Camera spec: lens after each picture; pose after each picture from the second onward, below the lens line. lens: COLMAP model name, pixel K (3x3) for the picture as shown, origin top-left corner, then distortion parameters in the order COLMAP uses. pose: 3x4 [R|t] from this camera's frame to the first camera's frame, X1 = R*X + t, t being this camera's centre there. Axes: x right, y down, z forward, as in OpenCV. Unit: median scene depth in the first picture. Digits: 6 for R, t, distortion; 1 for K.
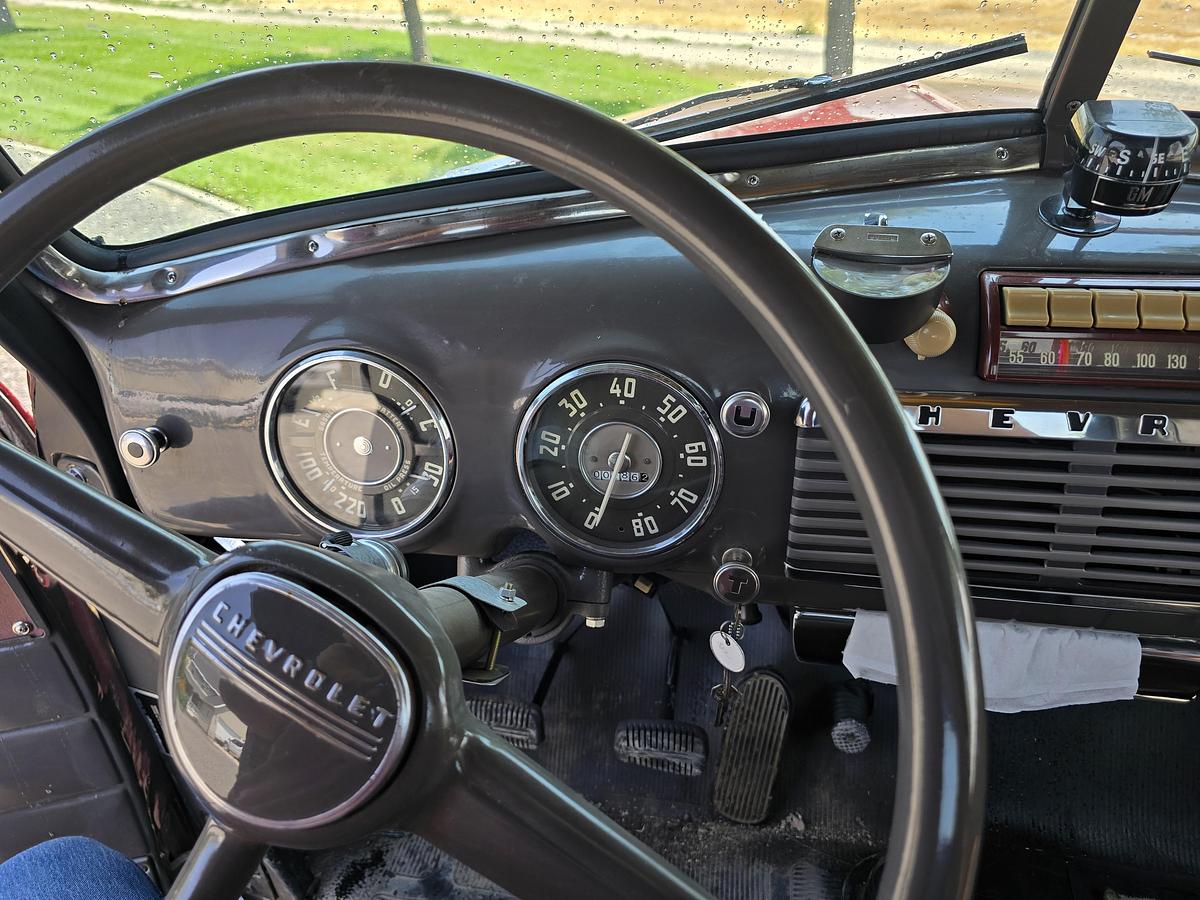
lens RADIAL K [[840.1, 0, 600.0], [0, 840.1, 450.0], [0, 0, 1]] dist [0.076399, -0.082443]
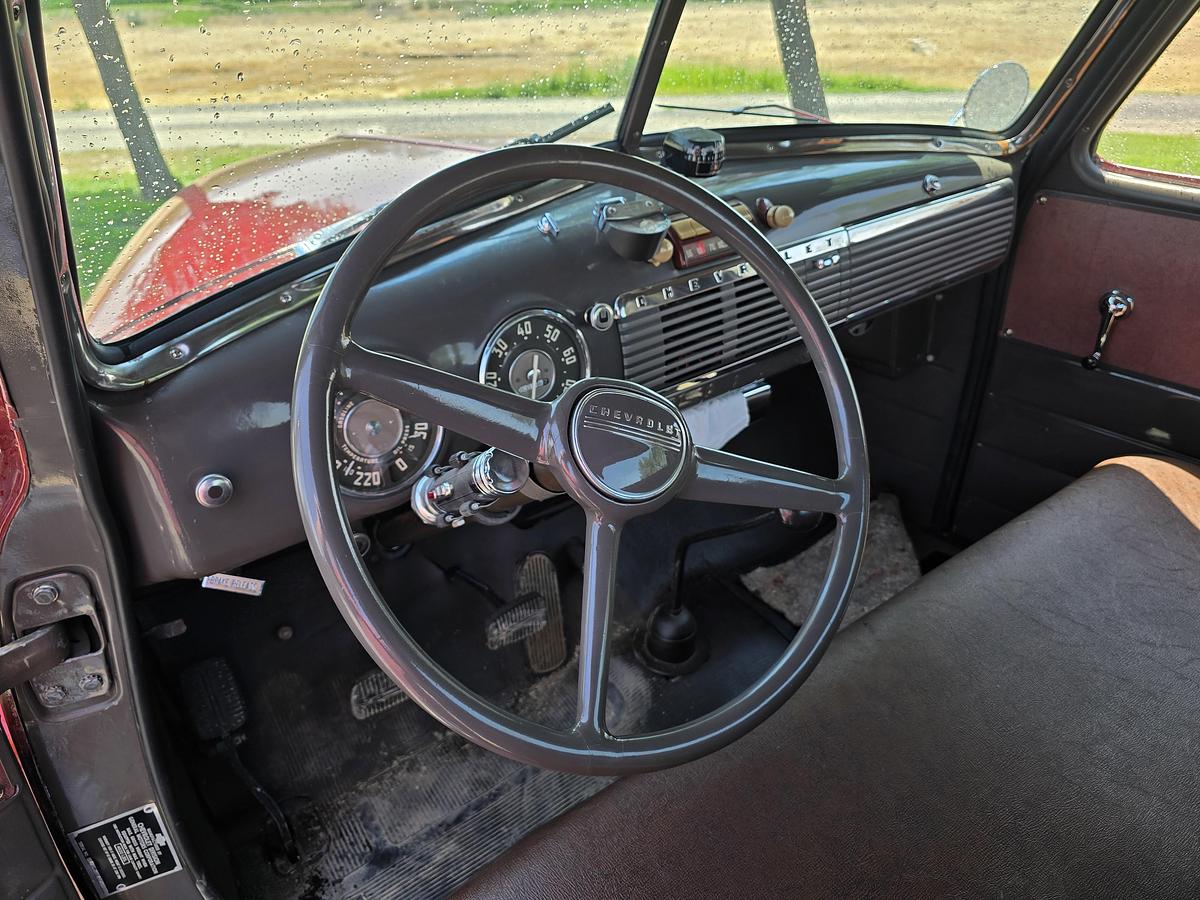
lens RADIAL K [[883.9, 0, 629.6], [0, 883.9, 428.1], [0, 0, 1]] dist [0.091207, -0.000143]
pose [[0.670809, -0.338141, 0.660057, -0.972329], [0.385627, 0.919265, 0.079021, 0.042515], [-0.633488, 0.201528, 0.747047, -0.347960]]
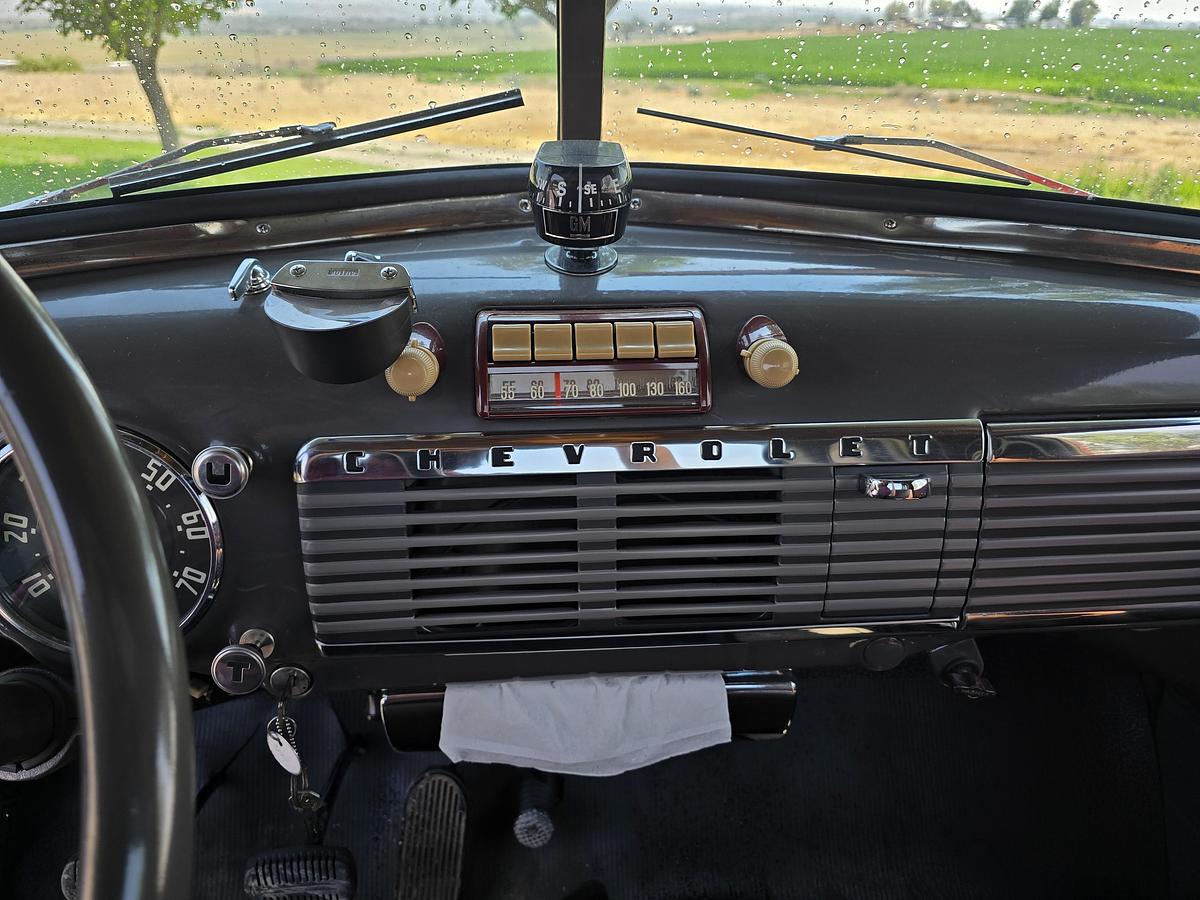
lens RADIAL K [[838.9, 0, 604.1], [0, 838.9, 442.9], [0, 0, 1]] dist [0.064252, -0.065271]
pose [[0.973618, -0.061191, 0.219825, 0.322338], [0.088729, 0.989082, -0.117663, 0.059090], [-0.210225, 0.134064, 0.968418, 0.046462]]
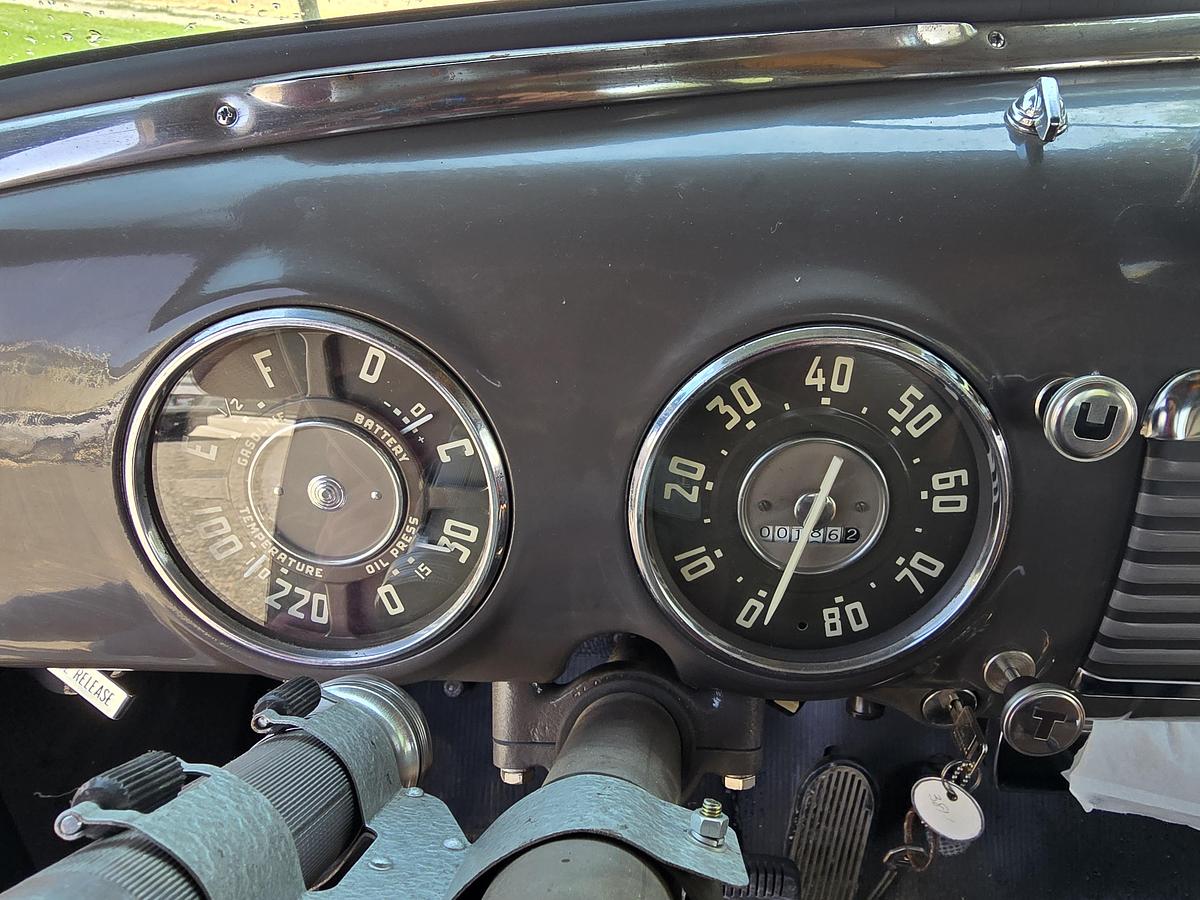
lens RADIAL K [[845.5, 0, 645.6], [0, 845.5, 433.4], [0, 0, 1]] dist [-0.005731, 0.001161]
pose [[0.985718, -0.020318, 0.167175, -0.173547], [0.026606, 0.999017, -0.035464, -0.018434], [-0.166290, 0.039405, 0.985289, 0.450782]]
